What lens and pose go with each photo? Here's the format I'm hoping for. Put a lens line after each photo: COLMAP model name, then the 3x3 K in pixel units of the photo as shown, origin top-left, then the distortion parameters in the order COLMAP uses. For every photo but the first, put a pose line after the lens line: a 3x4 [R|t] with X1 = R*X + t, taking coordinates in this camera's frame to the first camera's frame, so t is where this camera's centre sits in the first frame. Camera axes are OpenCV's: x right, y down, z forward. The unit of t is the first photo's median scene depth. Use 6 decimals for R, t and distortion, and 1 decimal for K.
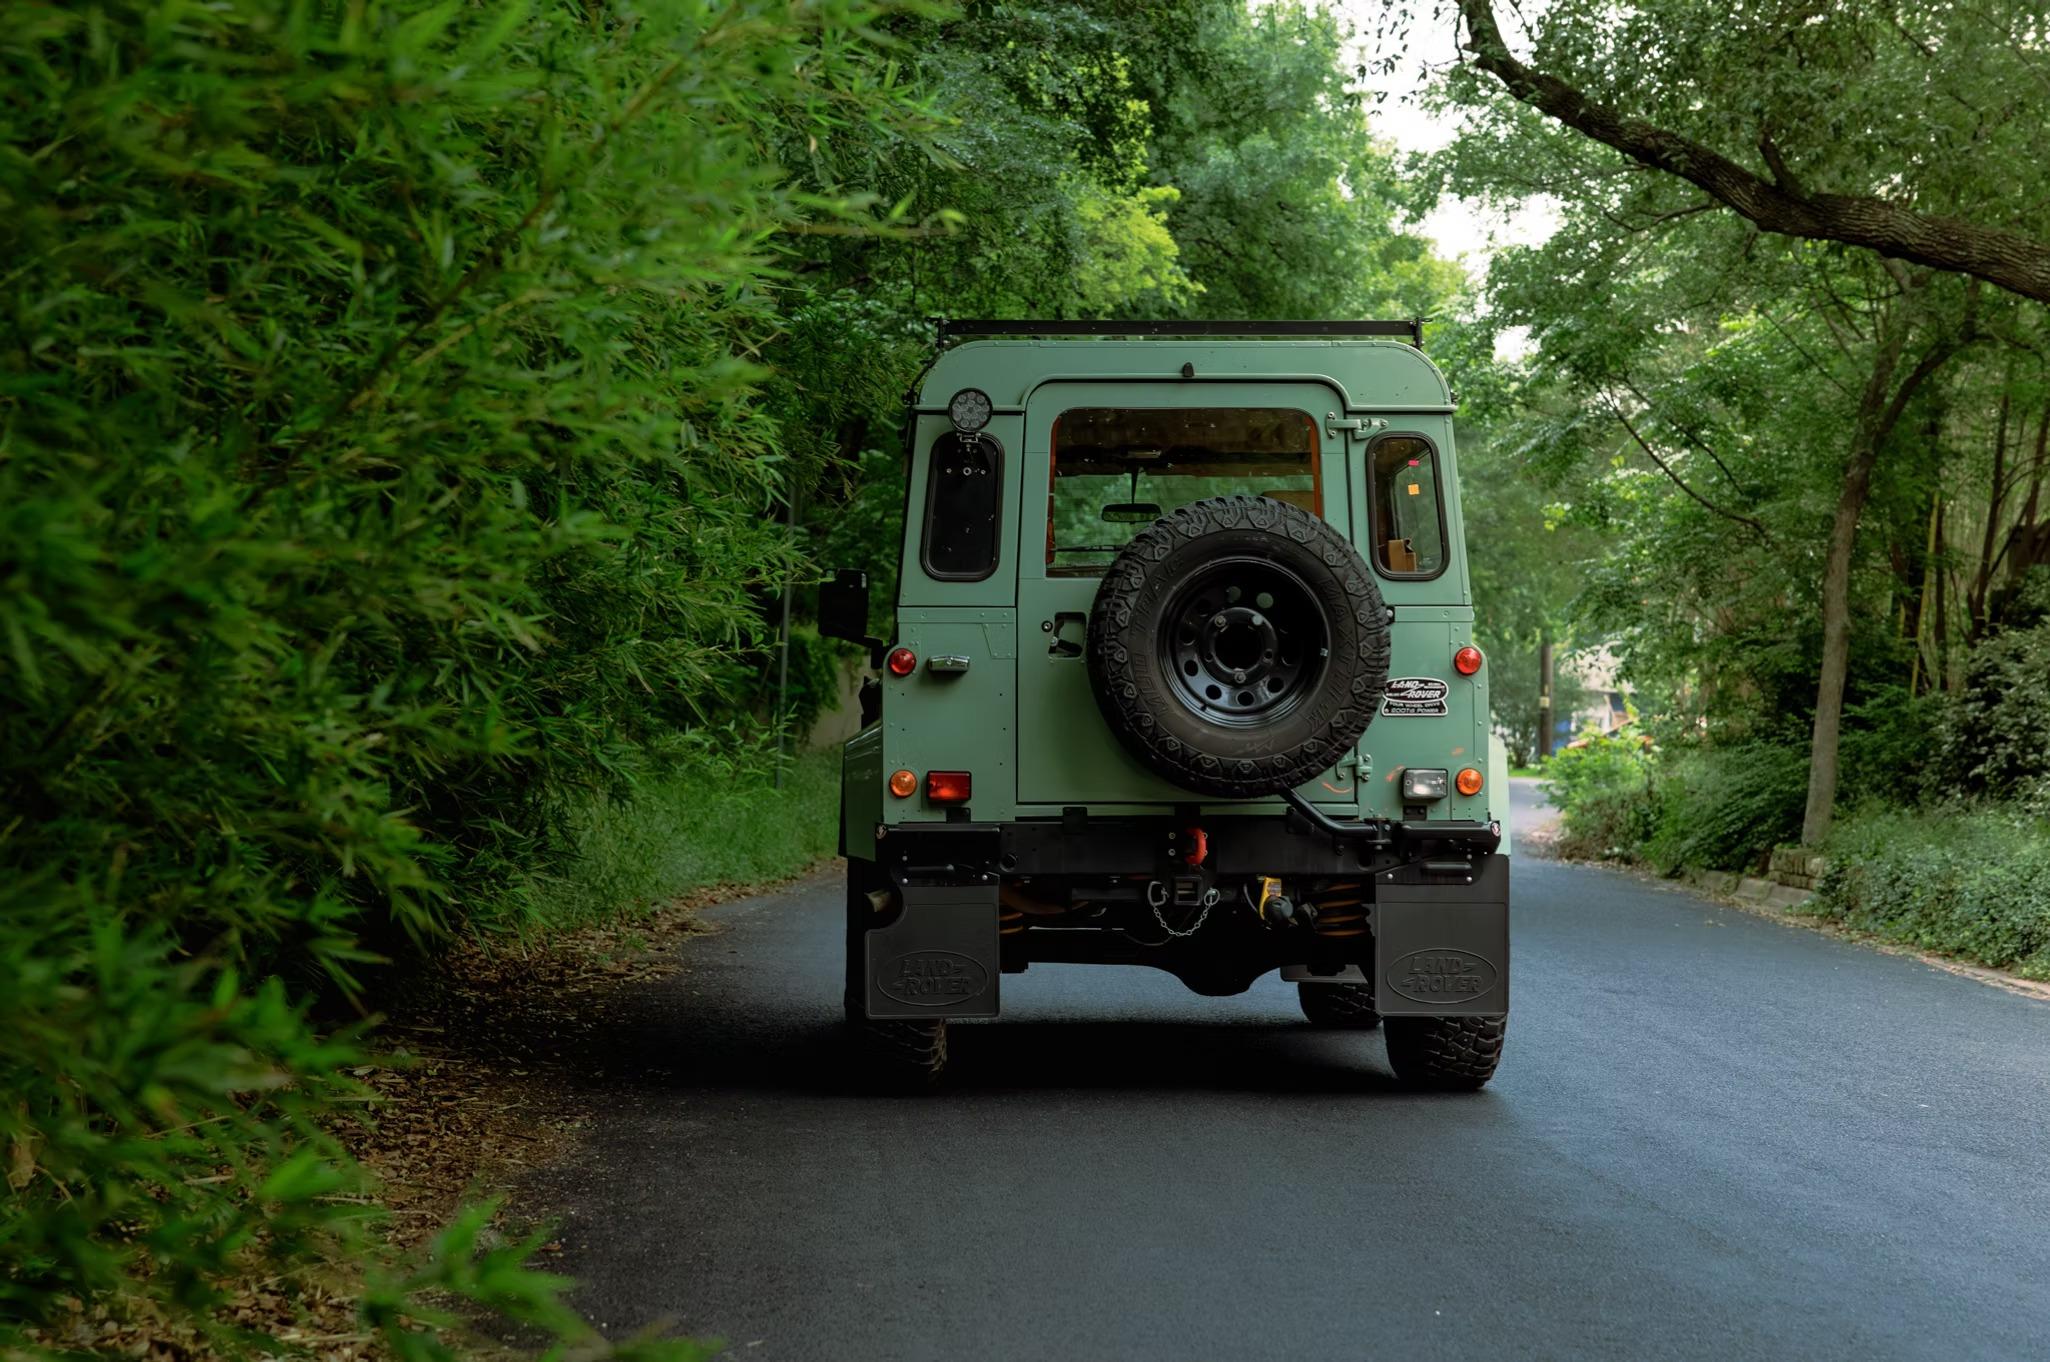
lens RADIAL K [[4200.5, 0, 1119.1], [0, 4200.5, 682.7], [0, 0, 1]] dist [0.070199, 0.102069]
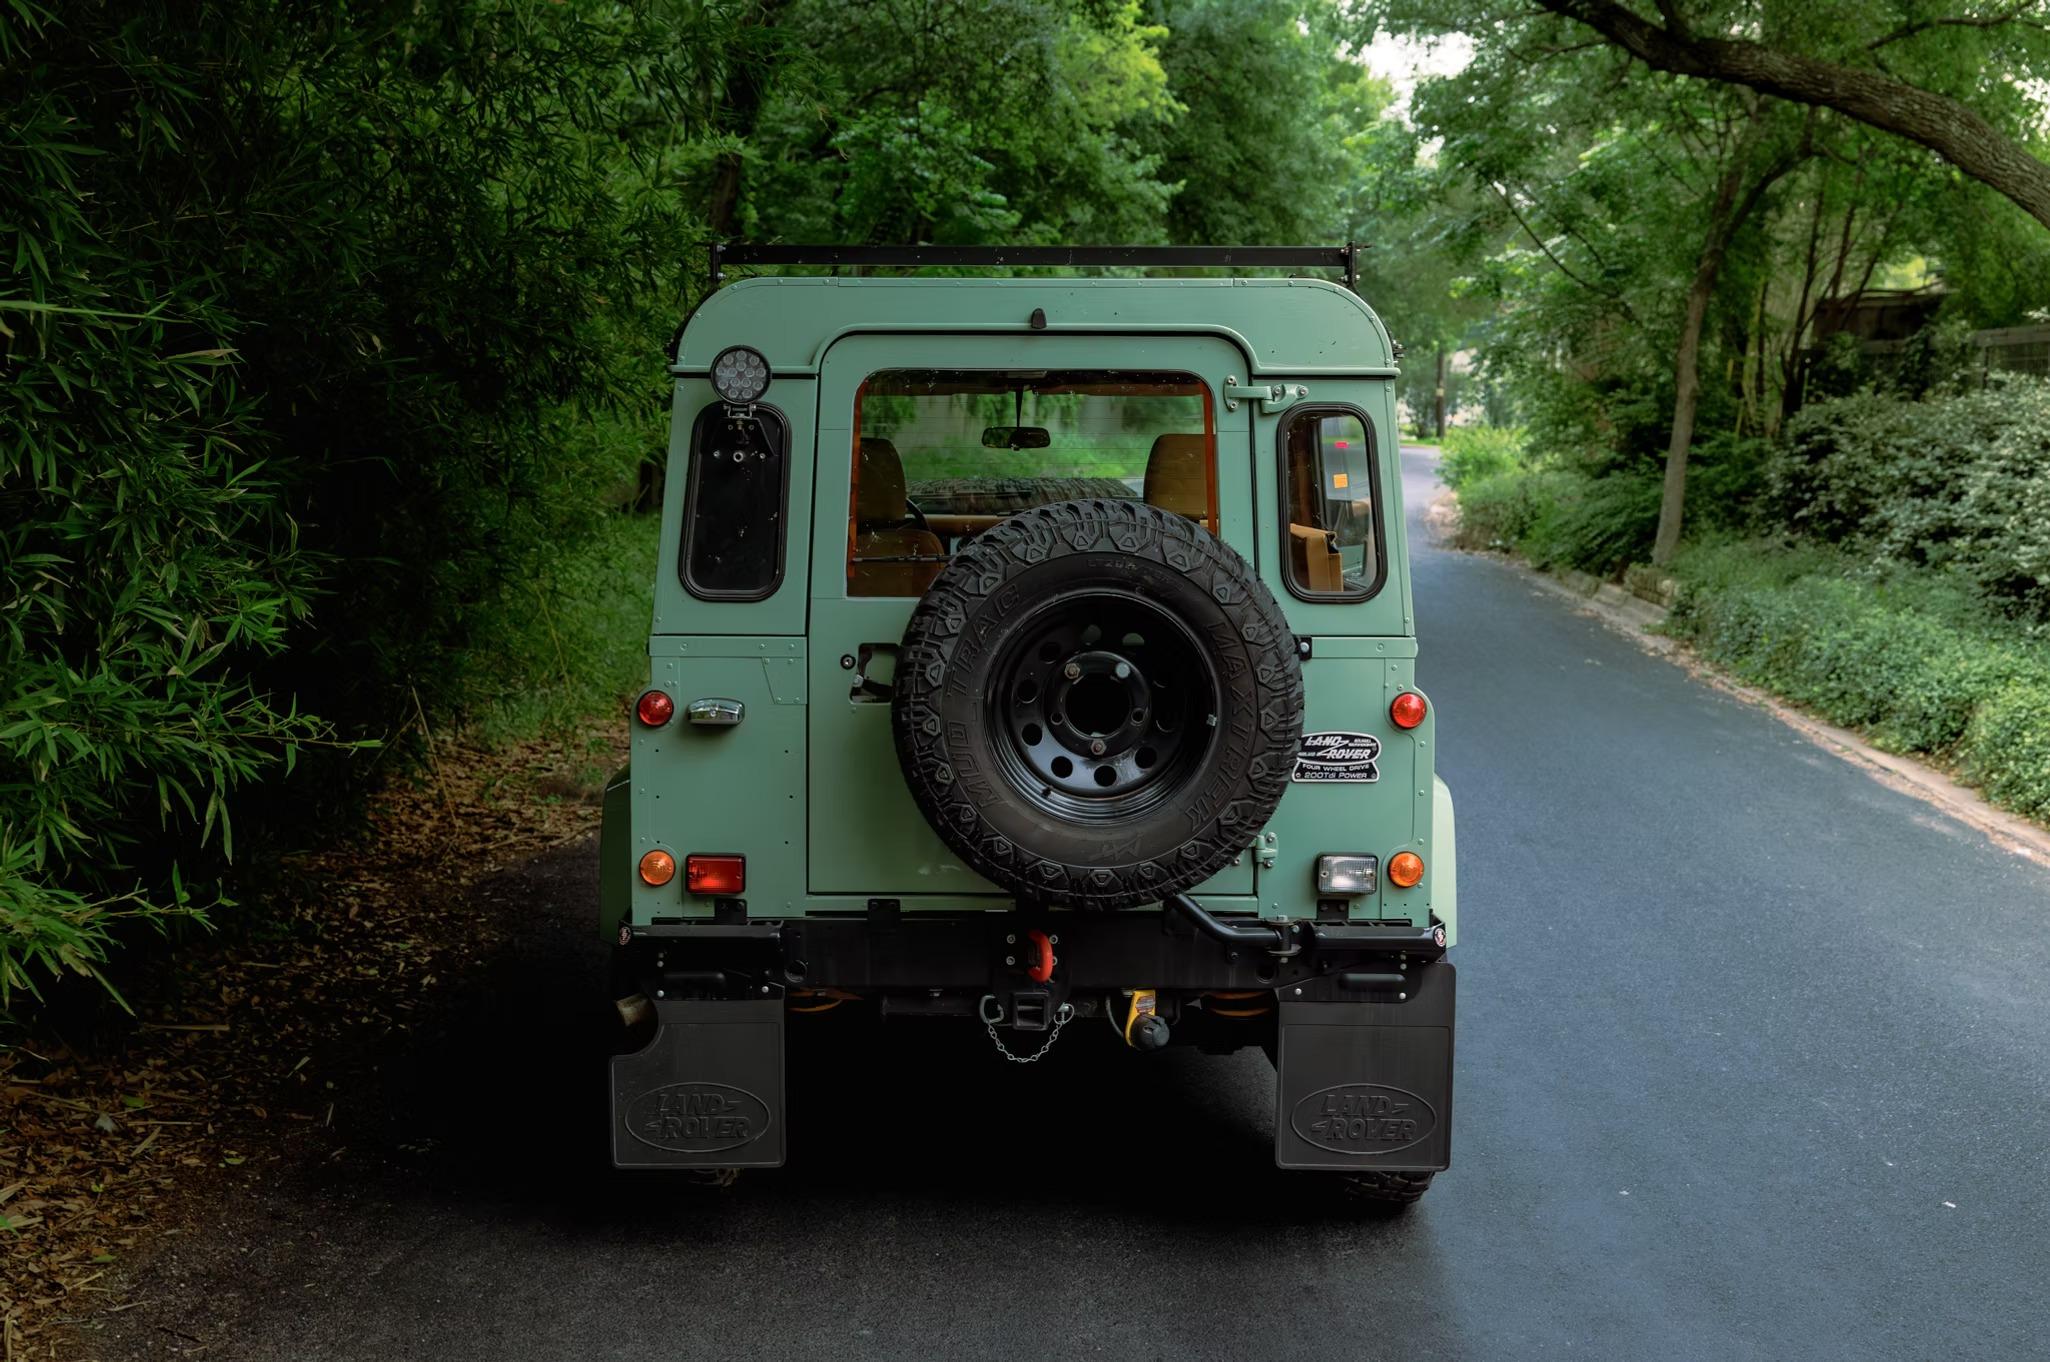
lens RADIAL K [[2720.7, 0, 1025.0], [0, 2720.7, 681.0], [0, 0, 1]] dist [0.010021, 0.134440]
pose [[0.998846, 0.013222, -0.046182, 0.012980], [-0.007525, 0.992573, 0.121419, -0.024264], [0.047444, -0.120931, 0.991526, 0.180710]]
